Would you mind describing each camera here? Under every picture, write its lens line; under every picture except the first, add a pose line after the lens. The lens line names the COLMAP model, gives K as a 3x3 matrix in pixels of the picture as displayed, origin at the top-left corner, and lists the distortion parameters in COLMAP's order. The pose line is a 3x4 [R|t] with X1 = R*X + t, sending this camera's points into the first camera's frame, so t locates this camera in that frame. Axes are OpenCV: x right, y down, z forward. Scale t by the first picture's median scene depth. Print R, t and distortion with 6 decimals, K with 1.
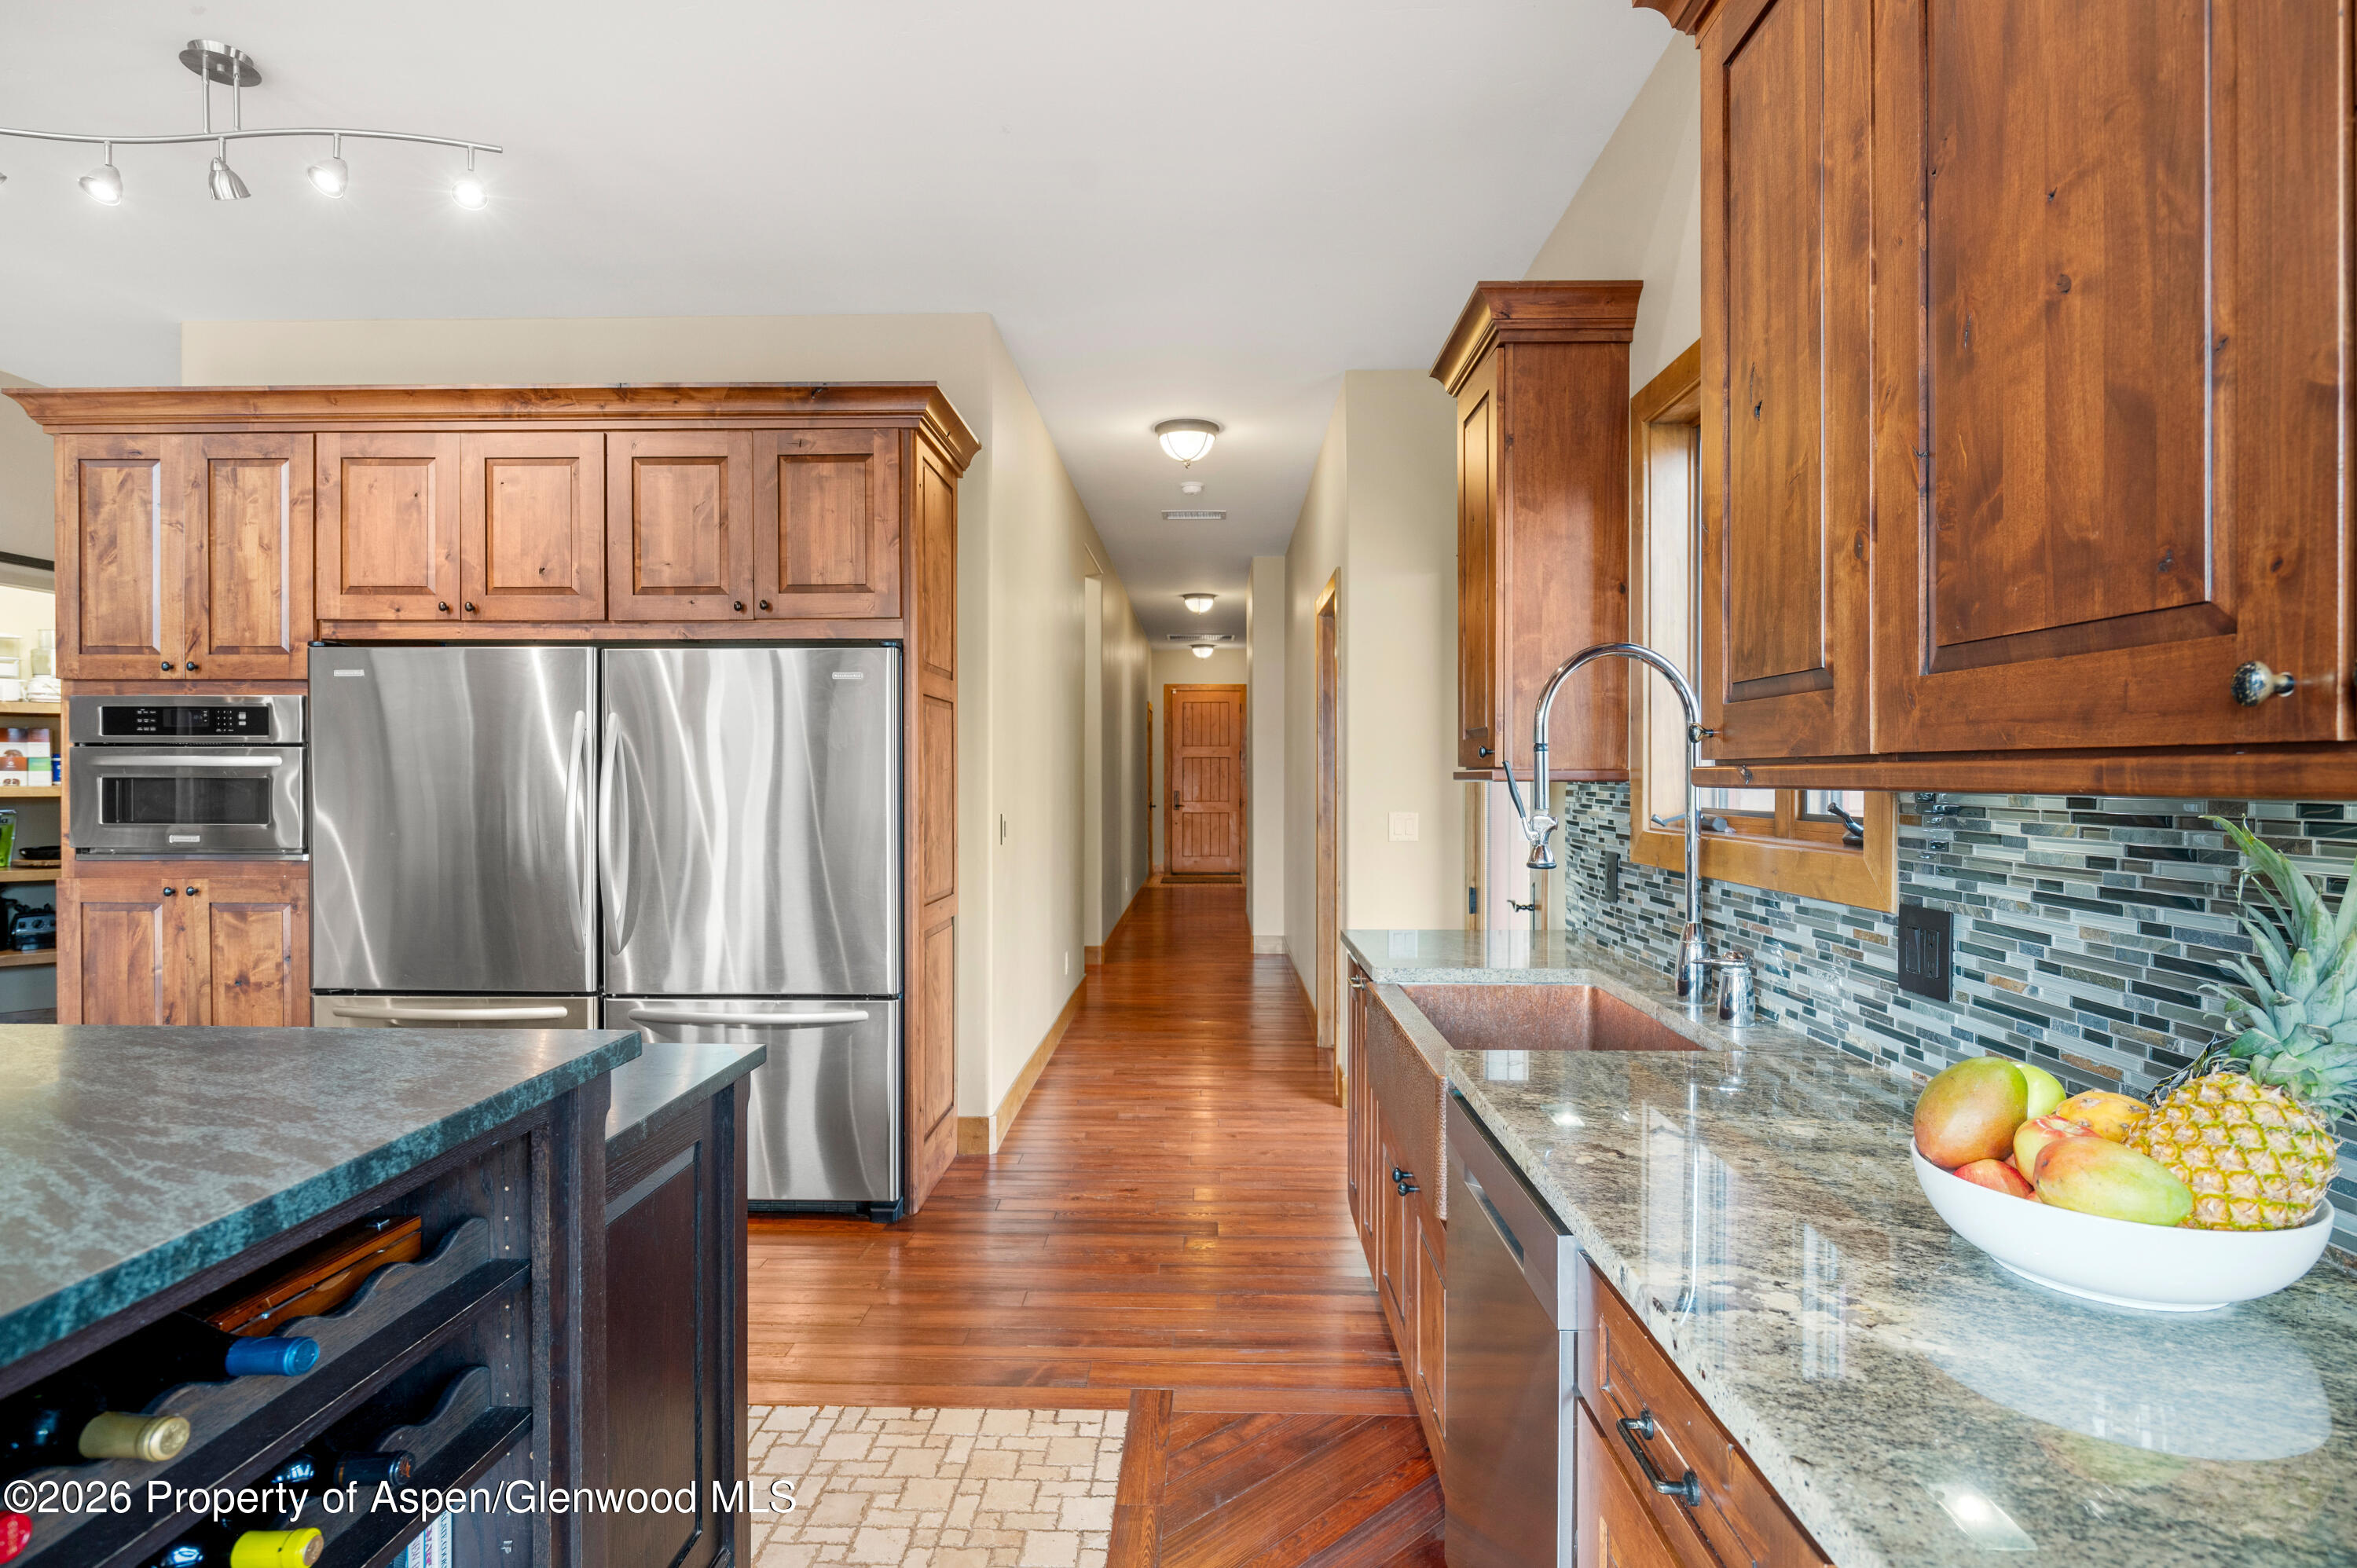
lens RADIAL K [[1212.9, 0, 1181.7], [0, 1212.9, 782.9], [0, 0, 1]] dist [0.001870, 0.000189]
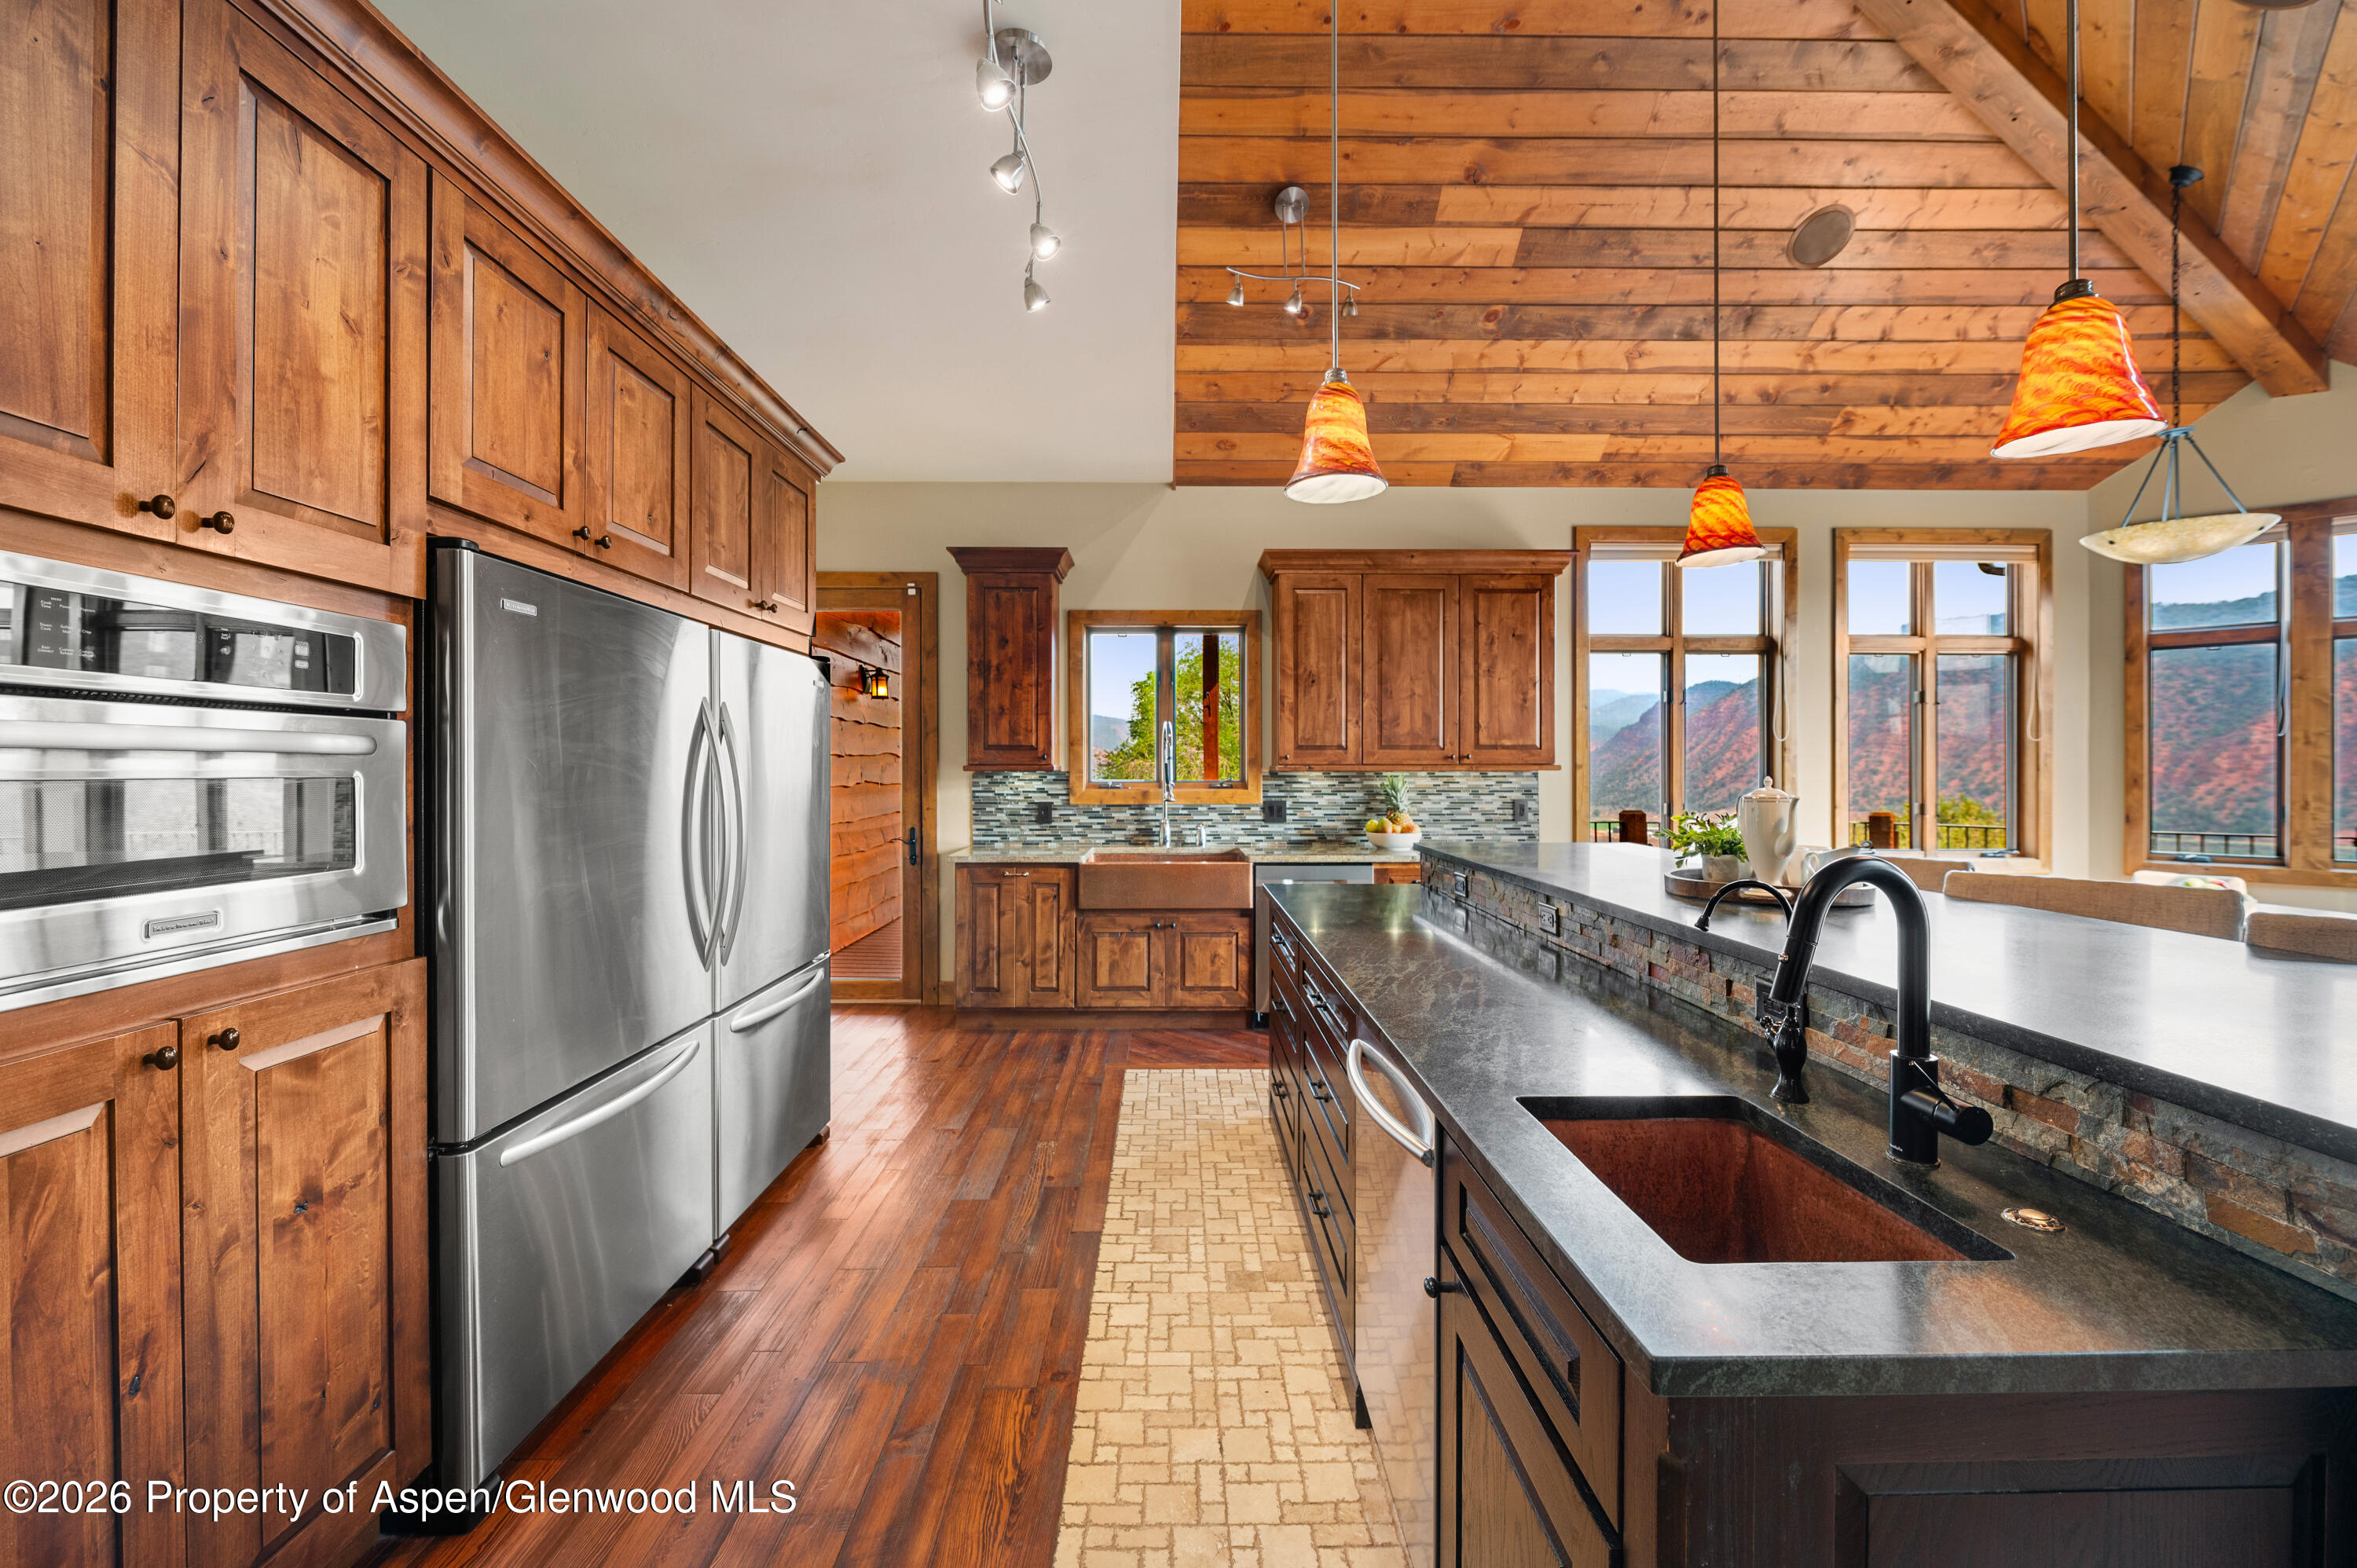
lens RADIAL K [[959.4, 0, 1179.5], [0, 959.4, 766.1], [0, 0, 1]] dist [-0.003347, -0.000568]
pose [[-0.046516, 0.000707, 0.998917, -1.164755], [0.002397, 0.999997, -0.000596, -0.005919], [-0.998915, 0.002367, -0.046517, 0.675376]]
